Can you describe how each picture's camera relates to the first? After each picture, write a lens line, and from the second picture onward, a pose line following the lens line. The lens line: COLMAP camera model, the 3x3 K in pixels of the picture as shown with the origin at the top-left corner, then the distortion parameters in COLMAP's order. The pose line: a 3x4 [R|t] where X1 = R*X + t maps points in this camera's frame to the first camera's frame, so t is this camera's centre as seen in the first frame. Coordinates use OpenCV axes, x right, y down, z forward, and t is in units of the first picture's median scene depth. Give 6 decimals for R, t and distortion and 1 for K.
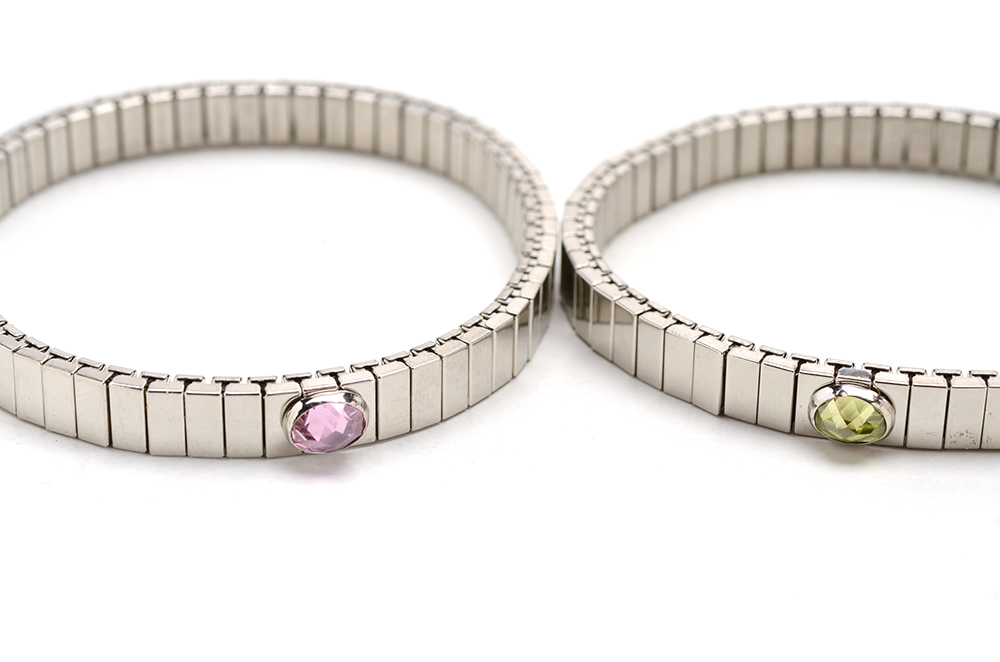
lens RADIAL K [[2523.7, 0, 500.0], [0, 2523.7, 331.0], [0, 0, 1]] dist [-1.190622, -0.510602]
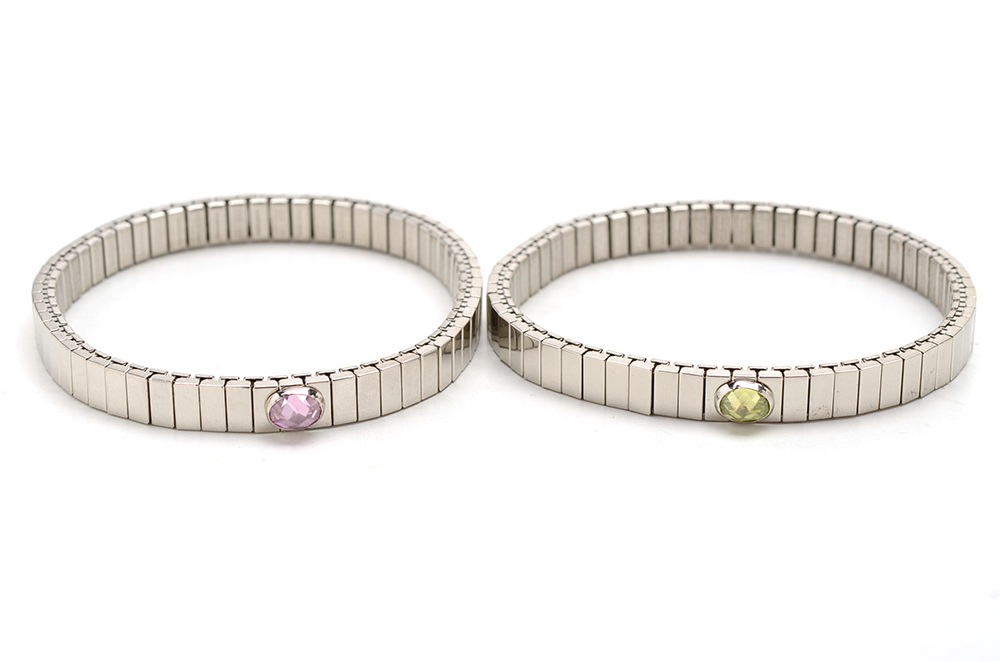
lens RADIAL K [[2523.7, 0, 500.0], [0, 2523.7, 331.0], [0, 0, 1]] dist [-1.190622, -0.510602]
pose [[0.993574, 0.012725, -0.112467, 0.197802], [-0.024740, 0.994049, -0.106092, 0.133080], [0.110447, 0.108192, 0.987976, -0.402139]]
